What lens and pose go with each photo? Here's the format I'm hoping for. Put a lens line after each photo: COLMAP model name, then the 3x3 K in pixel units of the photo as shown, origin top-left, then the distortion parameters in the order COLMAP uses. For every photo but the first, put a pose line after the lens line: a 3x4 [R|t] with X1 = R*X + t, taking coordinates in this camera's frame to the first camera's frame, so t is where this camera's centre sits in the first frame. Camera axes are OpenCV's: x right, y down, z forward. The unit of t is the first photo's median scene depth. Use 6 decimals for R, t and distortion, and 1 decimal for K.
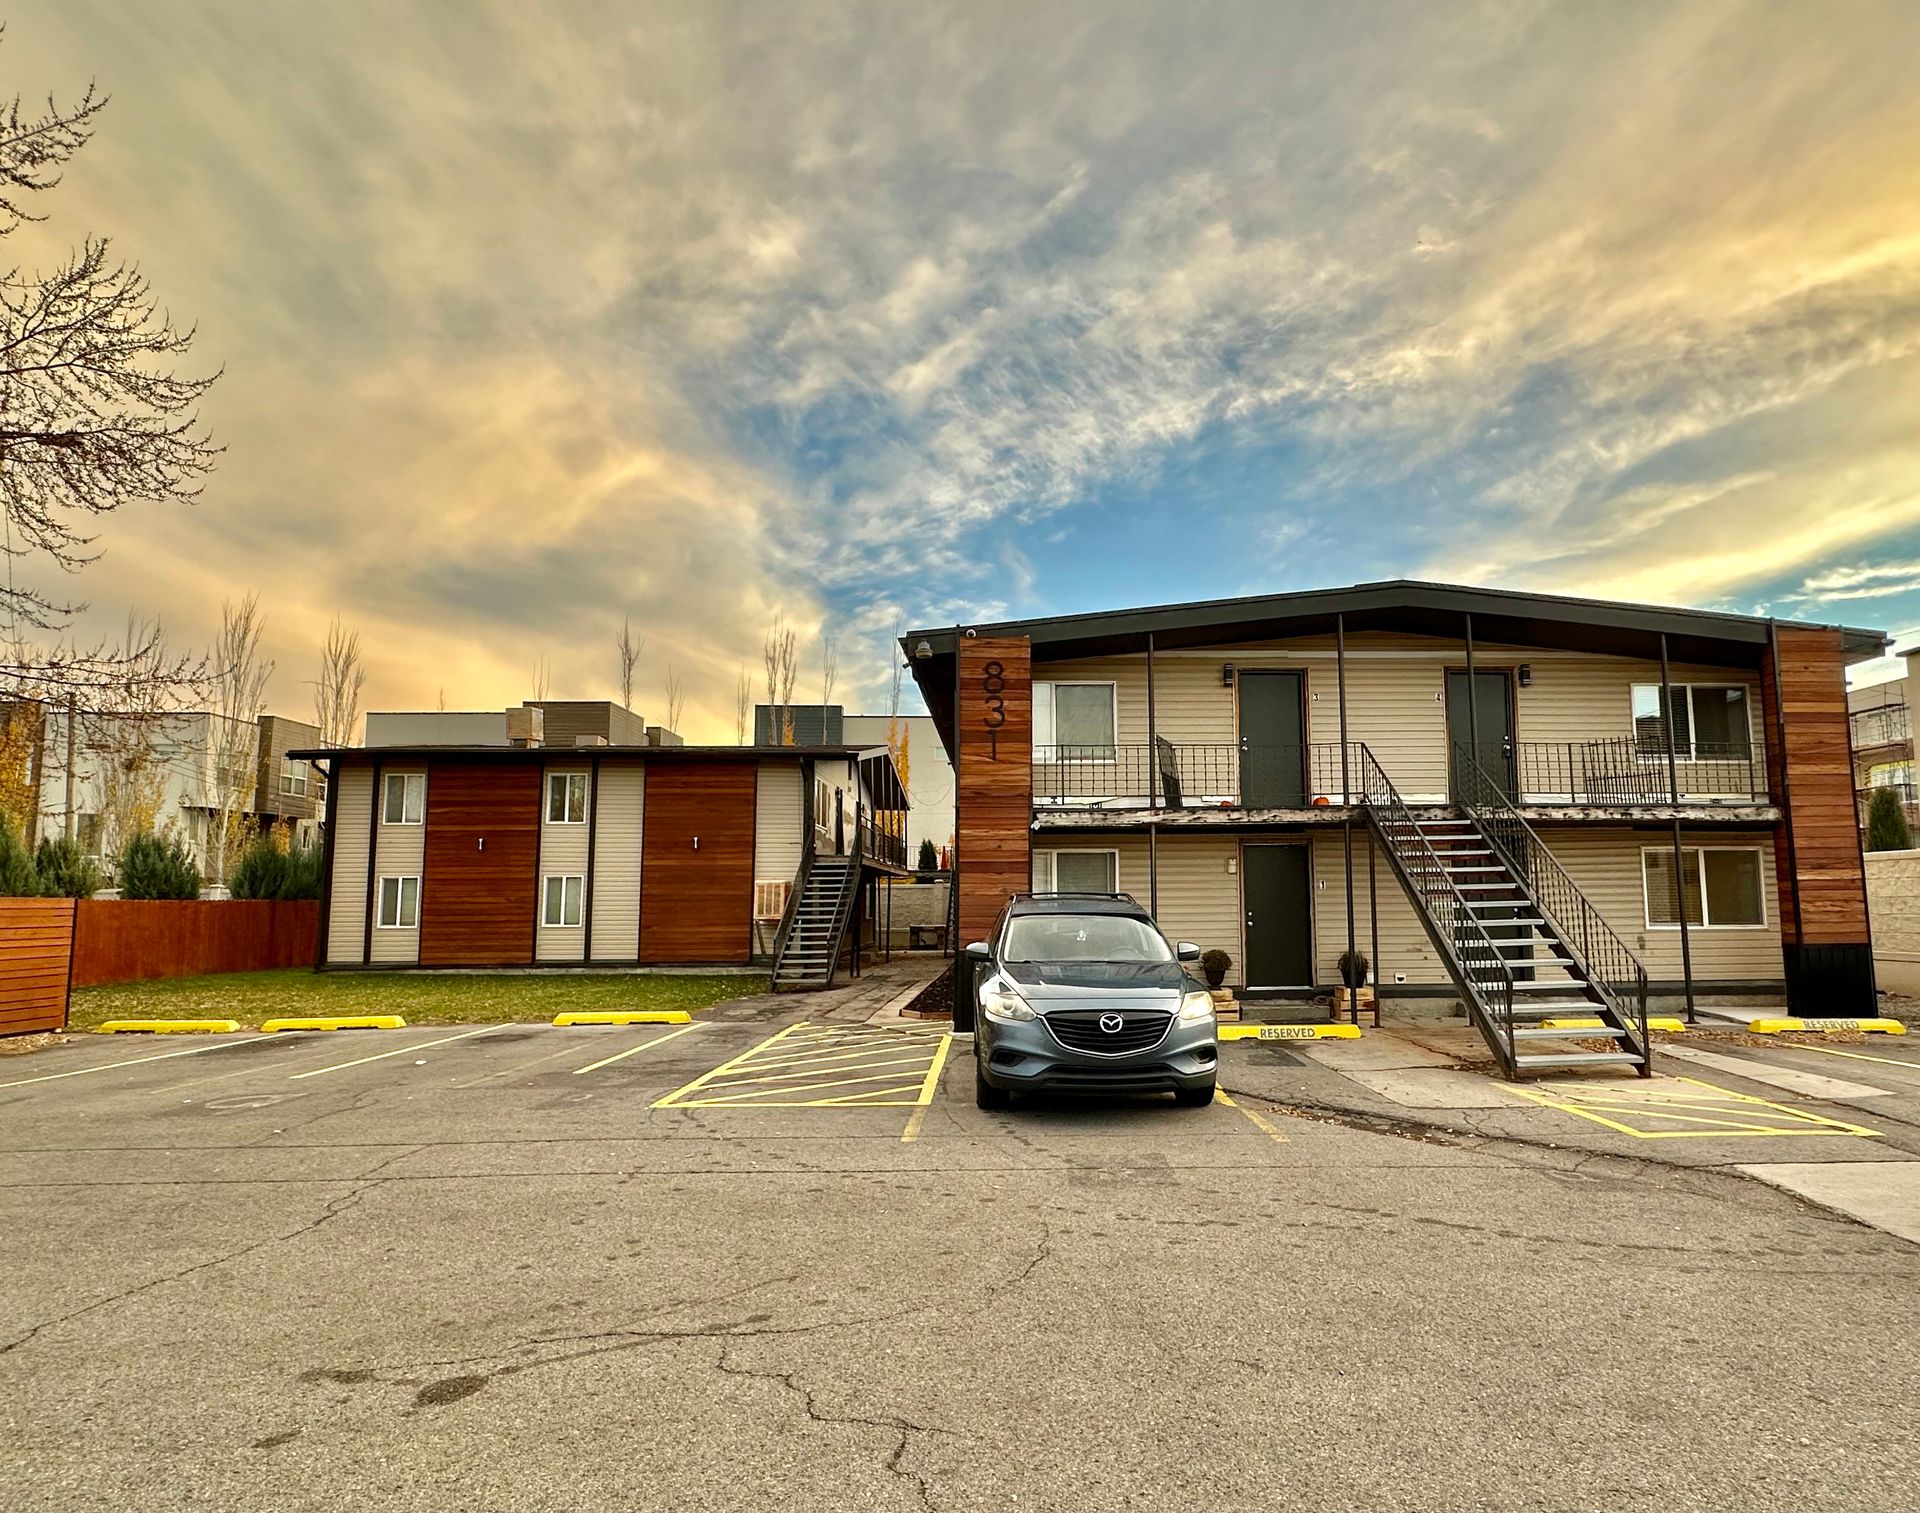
lens RADIAL K [[1054.9, 0, 1059.6], [0, 1054.9, 799.5], [0, 0, 1]] dist [-0.001144, -0.001011]
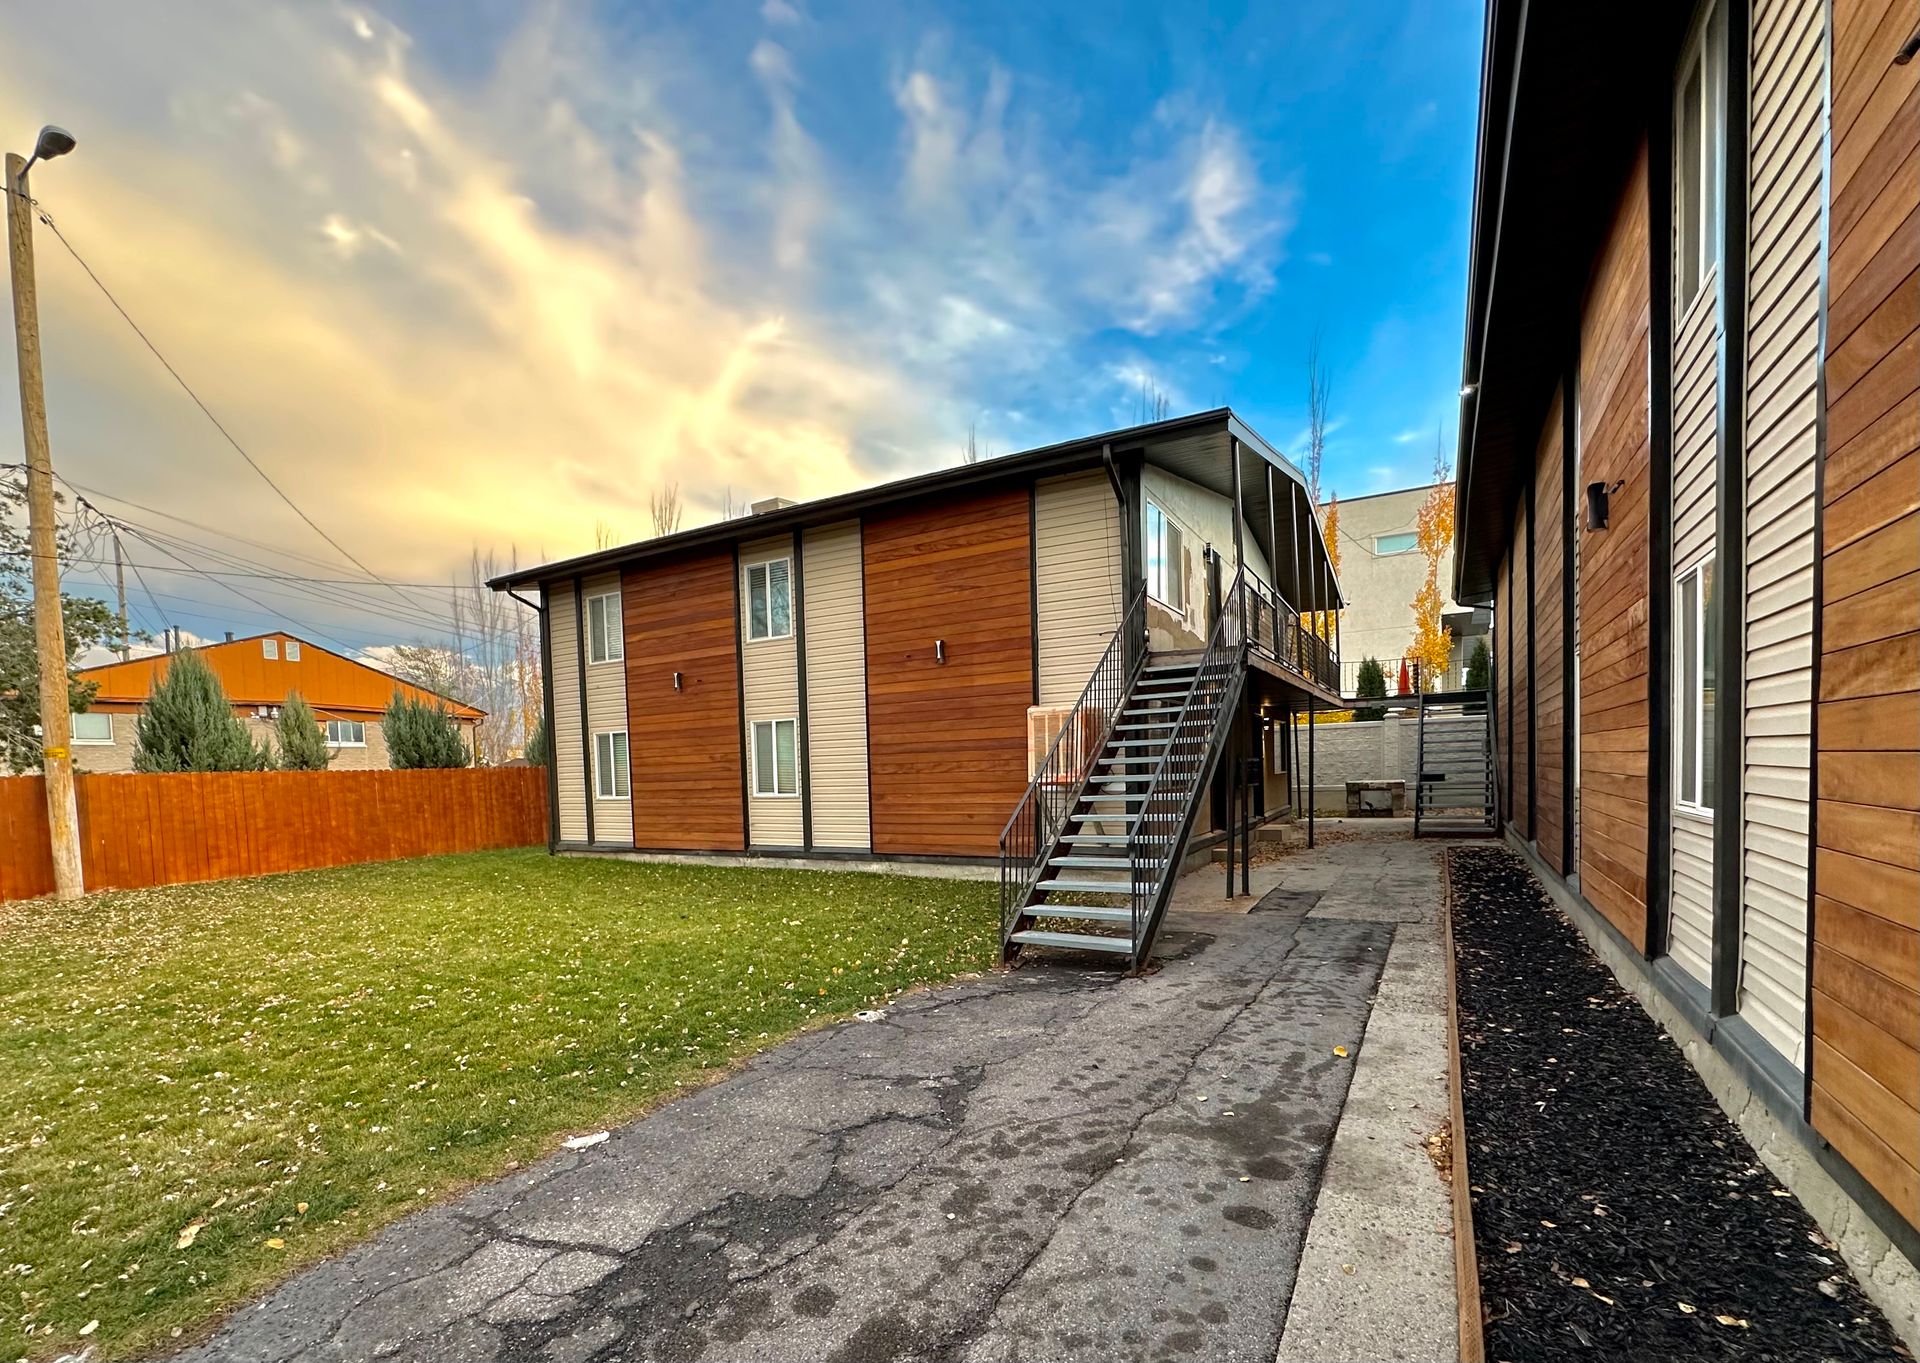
lens RADIAL K [[863.3, 0, 915.1], [0, 863.3, 808.6], [0, 0, 1]] dist [-0.001166, 0.000251]
pose [[0.830031, 0.005403, -0.557691, -0.163953], [0.081416, 0.988067, 0.130748, 0.109081], [0.551742, -0.153930, 0.819686, 1.021851]]
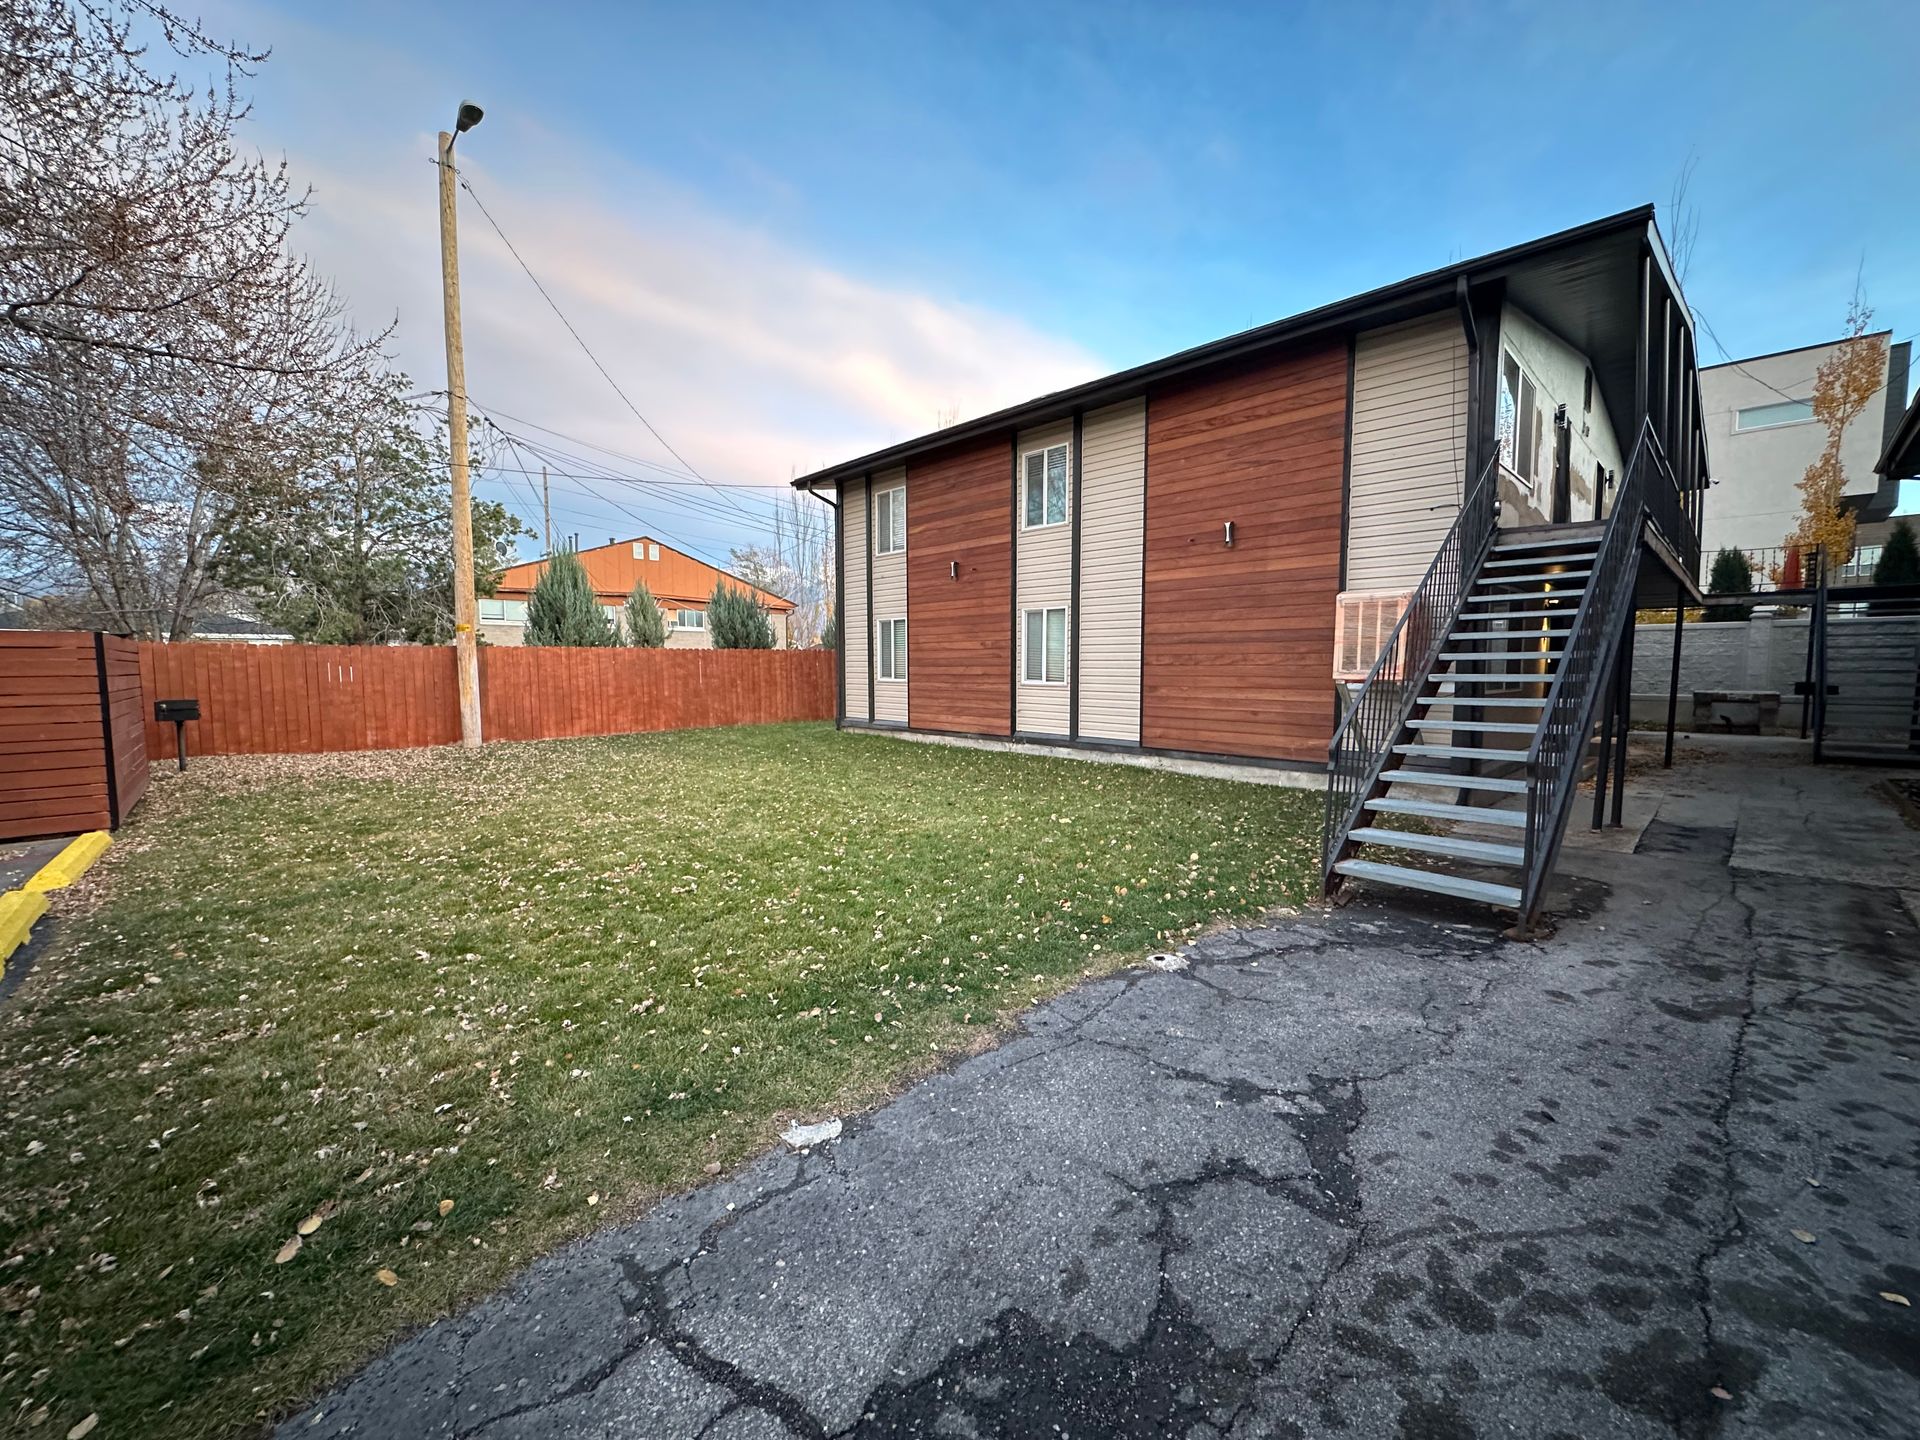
lens RADIAL K [[767.8, 0, 957.8], [0, 767.8, 720.7], [0, 0, 1]] dist [-0.002889, 0.000511]
pose [[0.659390, 0.059970, -0.749405, -0.241769], [0.072362, 0.987123, 0.142663, 0.118867], [0.748311, -0.148299, 0.646559, 1.088899]]
